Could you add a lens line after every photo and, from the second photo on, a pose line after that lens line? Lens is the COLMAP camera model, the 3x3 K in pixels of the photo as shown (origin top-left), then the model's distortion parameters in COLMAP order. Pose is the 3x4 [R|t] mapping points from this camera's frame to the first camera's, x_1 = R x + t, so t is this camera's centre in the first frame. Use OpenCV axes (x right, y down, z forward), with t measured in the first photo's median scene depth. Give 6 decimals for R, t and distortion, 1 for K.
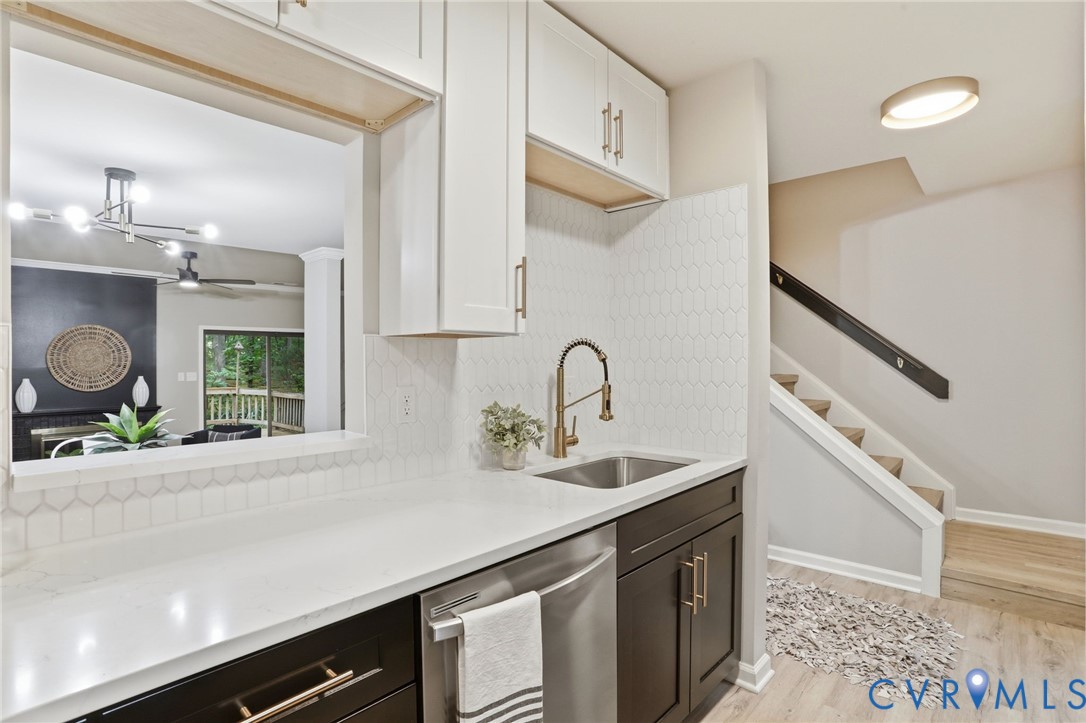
lens RADIAL K [[539.7, 0, 537.9], [0, 539.7, 367.1], [0, 0, 1]] dist [-0.086100, 0.041091]
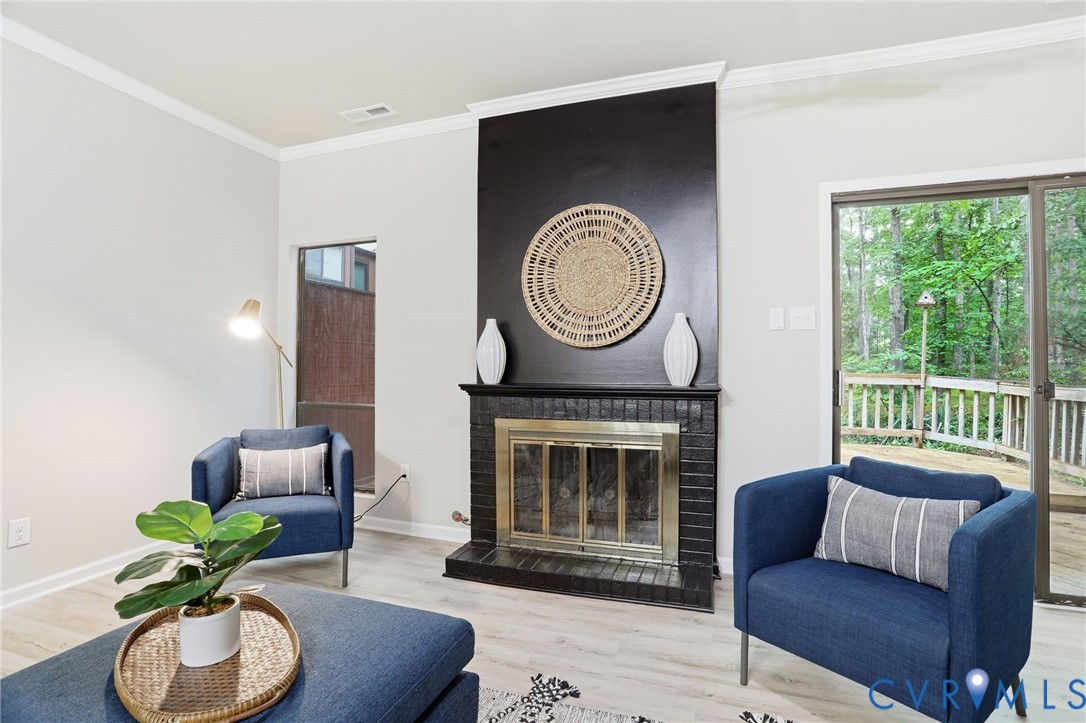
lens RADIAL K [[539.7, 0, 537.9], [0, 539.7, 367.1], [0, 0, 1]] dist [-0.086100, 0.041091]
pose [[0.408866, 0.000615, -0.912594, -0.389113], [-0.006975, 0.999973, -0.002452, 0.058323], [0.912568, 0.007368, 0.408860, 0.668718]]
